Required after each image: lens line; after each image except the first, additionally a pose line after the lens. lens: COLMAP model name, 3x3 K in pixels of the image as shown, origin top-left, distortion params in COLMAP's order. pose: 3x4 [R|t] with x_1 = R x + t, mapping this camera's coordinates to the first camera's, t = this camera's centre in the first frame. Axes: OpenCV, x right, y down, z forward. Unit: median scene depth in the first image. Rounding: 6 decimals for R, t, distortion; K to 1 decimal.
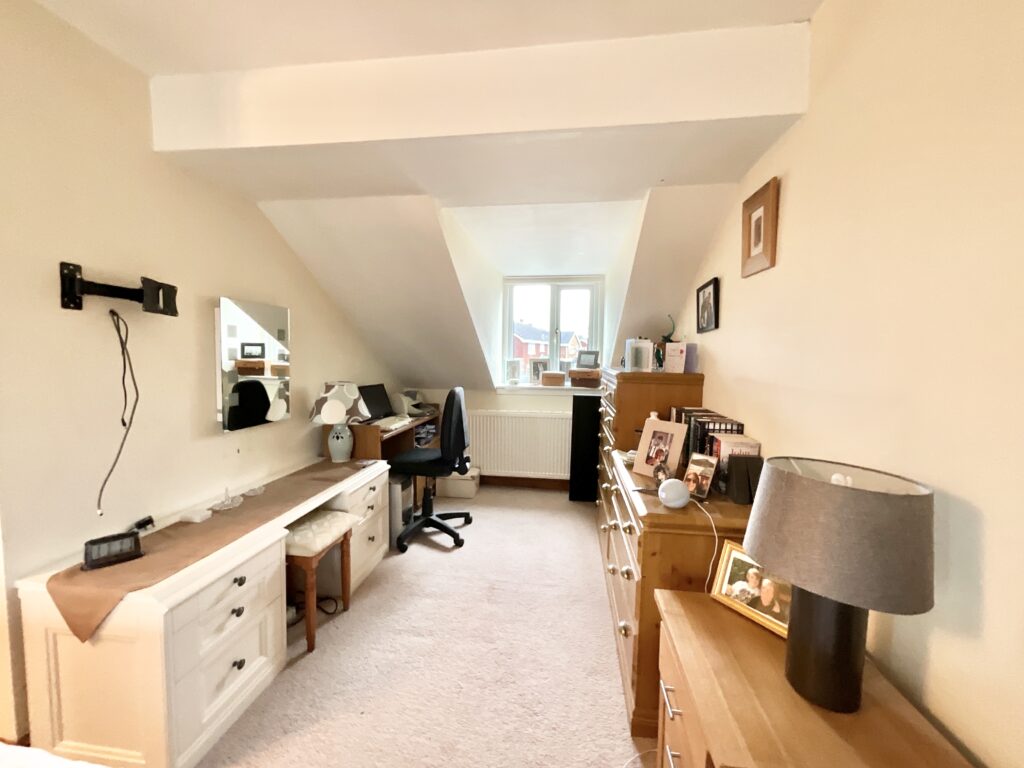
lens RADIAL K [[427.7, 0, 515.5], [0, 427.7, 386.4], [0, 0, 1]] dist [-0.010517, 0.000038]
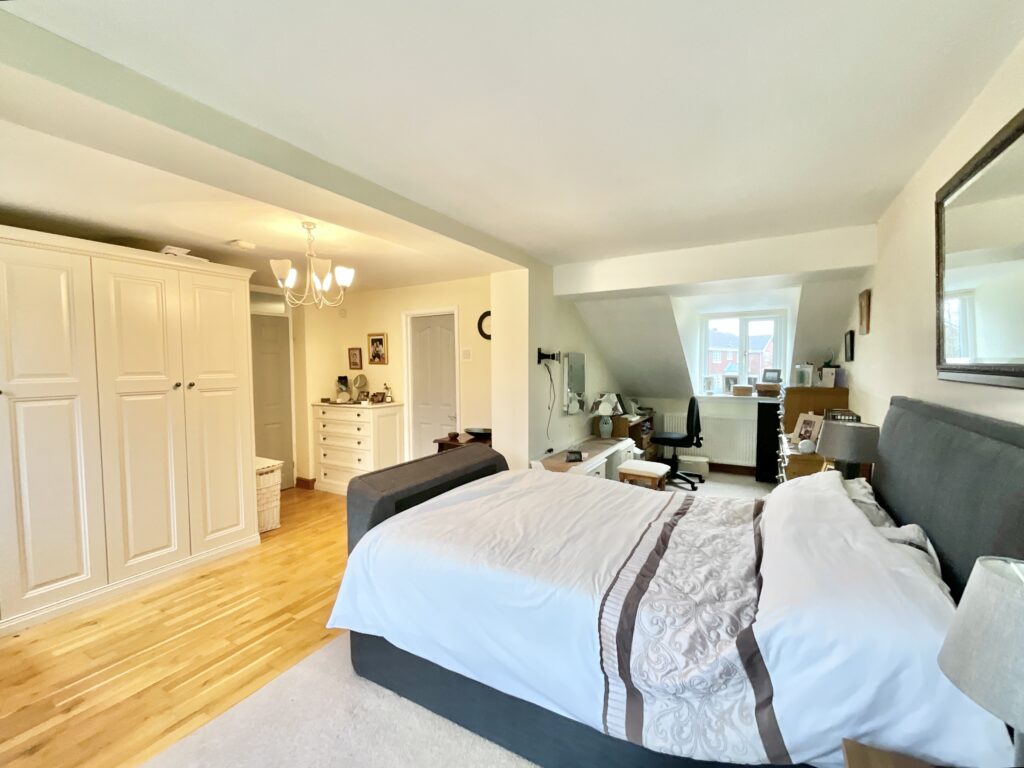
lens RADIAL K [[427.7, 0, 515.5], [0, 427.7, 386.4], [0, 0, 1]] dist [-0.010517, 0.000038]
pose [[0.919553, -0.001584, -0.392962, -0.058224], [-0.008552, 0.999674, -0.024041, 0.010618], [0.392873, 0.025468, 0.919240, -0.742369]]
